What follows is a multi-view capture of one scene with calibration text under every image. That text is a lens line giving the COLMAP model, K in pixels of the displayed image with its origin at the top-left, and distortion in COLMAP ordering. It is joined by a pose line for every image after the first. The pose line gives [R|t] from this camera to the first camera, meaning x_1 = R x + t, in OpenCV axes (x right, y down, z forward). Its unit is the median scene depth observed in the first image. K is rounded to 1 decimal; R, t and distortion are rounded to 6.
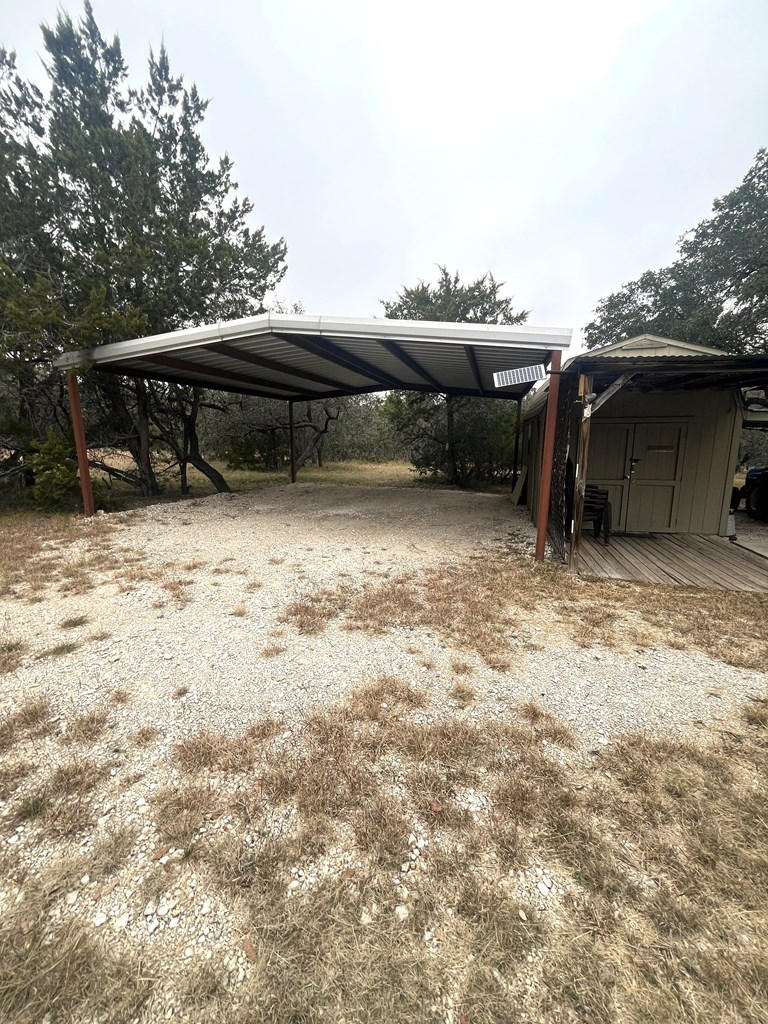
lens RADIAL K [[412.0, 0, 388.8], [0, 412.0, 513.0], [0, 0, 1]] dist [-0.004667, 0.000396]
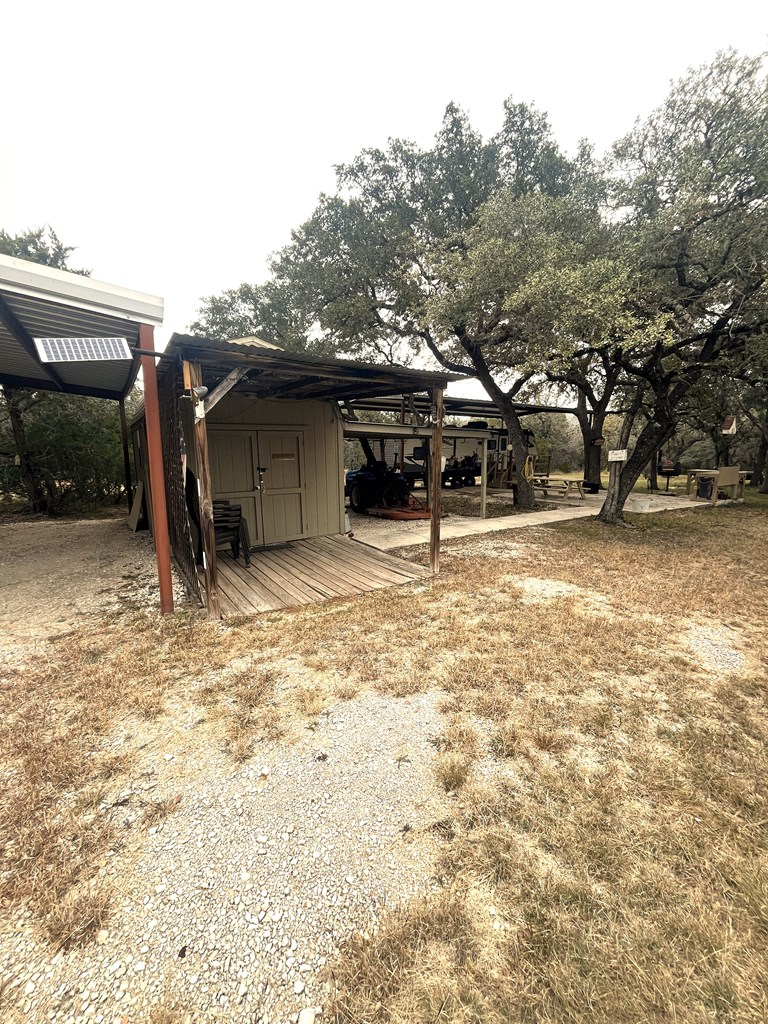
lens RADIAL K [[412.0, 0, 388.9], [0, 412.0, 513.2], [0, 0, 1]] dist [-0.004667, 0.000396]
pose [[0.667149, -0.121772, 0.734904, 0.104221], [0.138240, 0.989651, 0.038489, -0.030844], [-0.731985, 0.075915, 0.677078, 0.189432]]
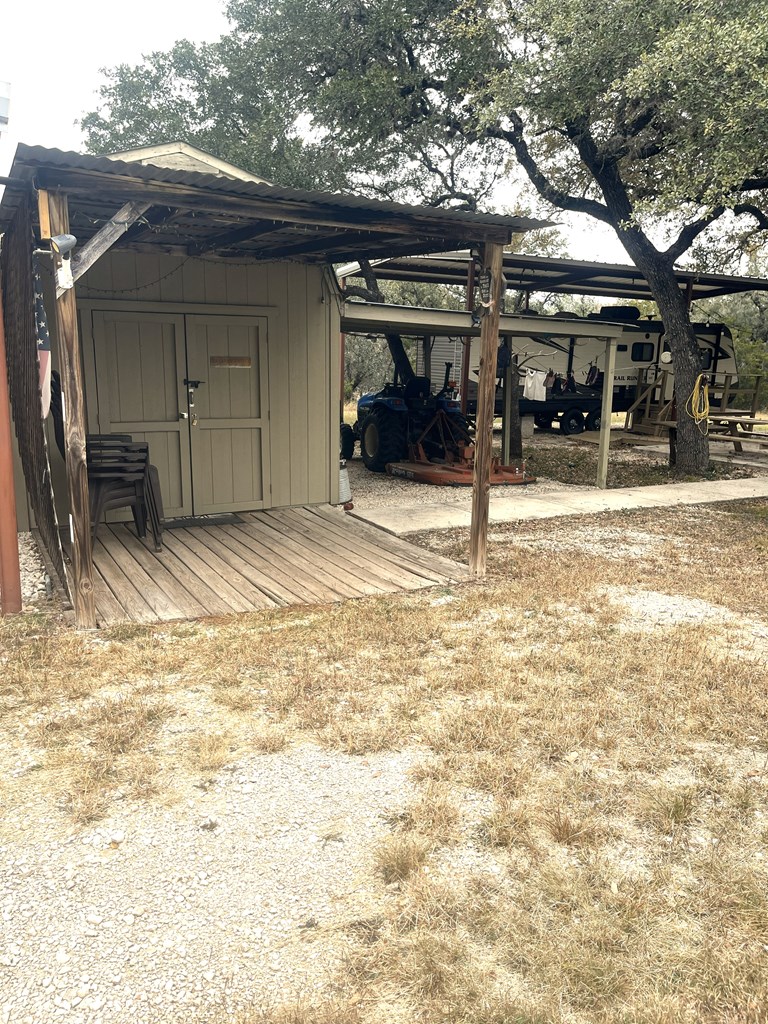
lens RADIAL K [[771.8, 0, 390.9], [0, 771.8, 509.8], [0, 0, 1]] dist [0.059473, -0.076235]
pose [[0.730409, -0.122784, 0.671883, 0.106387], [0.103023, 0.992259, 0.069335, -0.009847], [-0.675195, 0.018576, 0.737405, 0.099025]]
